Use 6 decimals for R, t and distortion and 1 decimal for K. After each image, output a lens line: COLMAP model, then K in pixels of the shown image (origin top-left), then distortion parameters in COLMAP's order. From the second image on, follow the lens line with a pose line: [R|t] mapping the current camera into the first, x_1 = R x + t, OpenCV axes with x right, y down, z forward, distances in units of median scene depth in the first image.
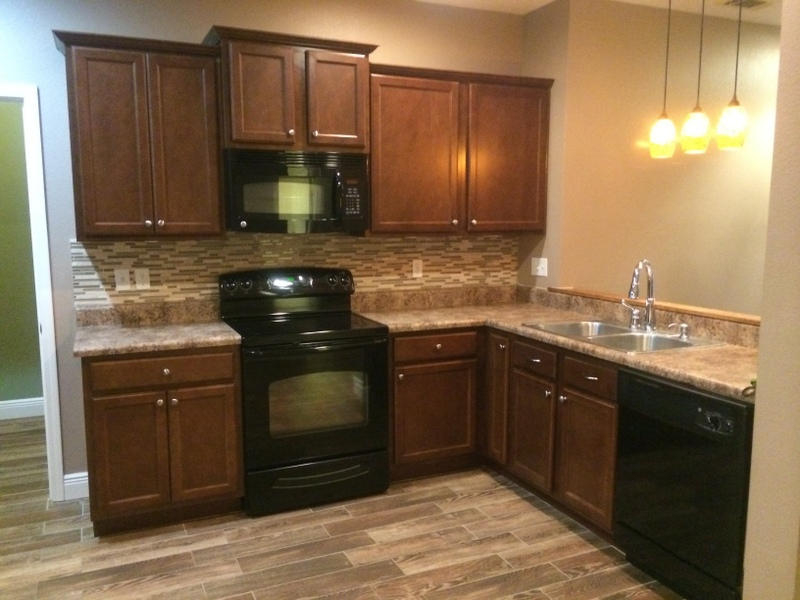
lens RADIAL K [[675.3, 0, 407.2], [0, 675.3, 299.4], [0, 0, 1]] dist [0.036415, -0.037184]
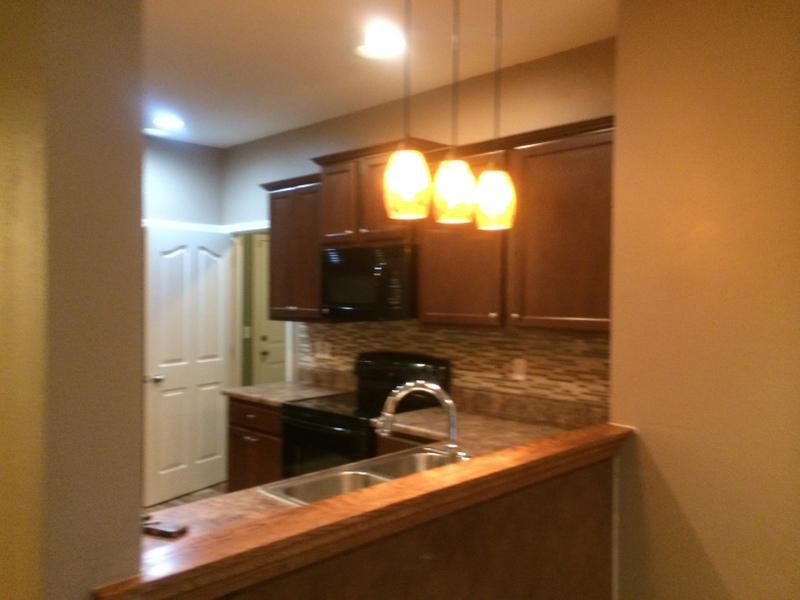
lens RADIAL K [[675.3, 0, 403.5], [0, 675.3, 293.2], [0, 0, 1]] dist [0.036415, -0.037184]
pose [[0.351732, 0.006700, -0.936077, 0.872049], [-0.112937, 0.992974, -0.035329, -0.109161], [0.929263, 0.118144, 0.350018, 0.661942]]
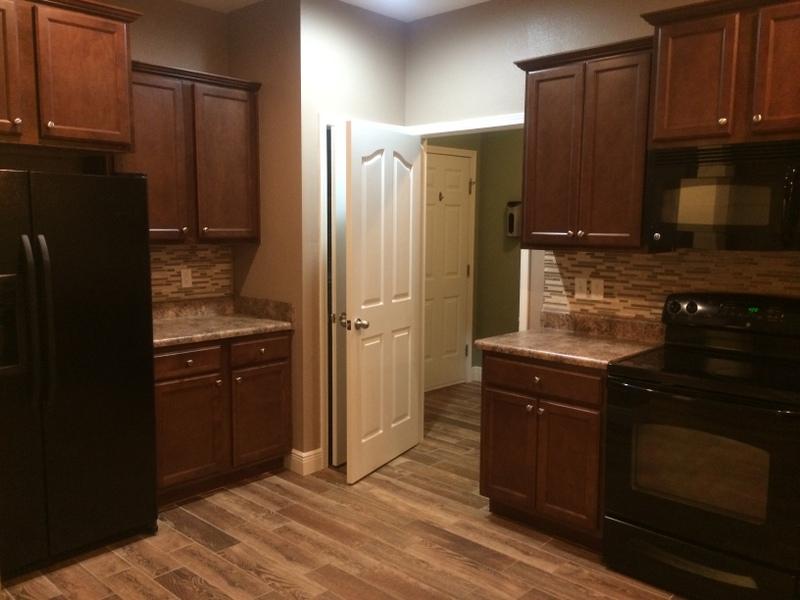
lens RADIAL K [[675.3, 0, 401.9], [0, 675.3, 303.8], [0, 0, 1]] dist [0.036415, -0.037184]
pose [[0.375587, 0.114216, -0.919722, 0.412060], [-0.123020, 0.989740, 0.072673, -0.045932], [0.918586, 0.085849, 0.385785, 0.353532]]
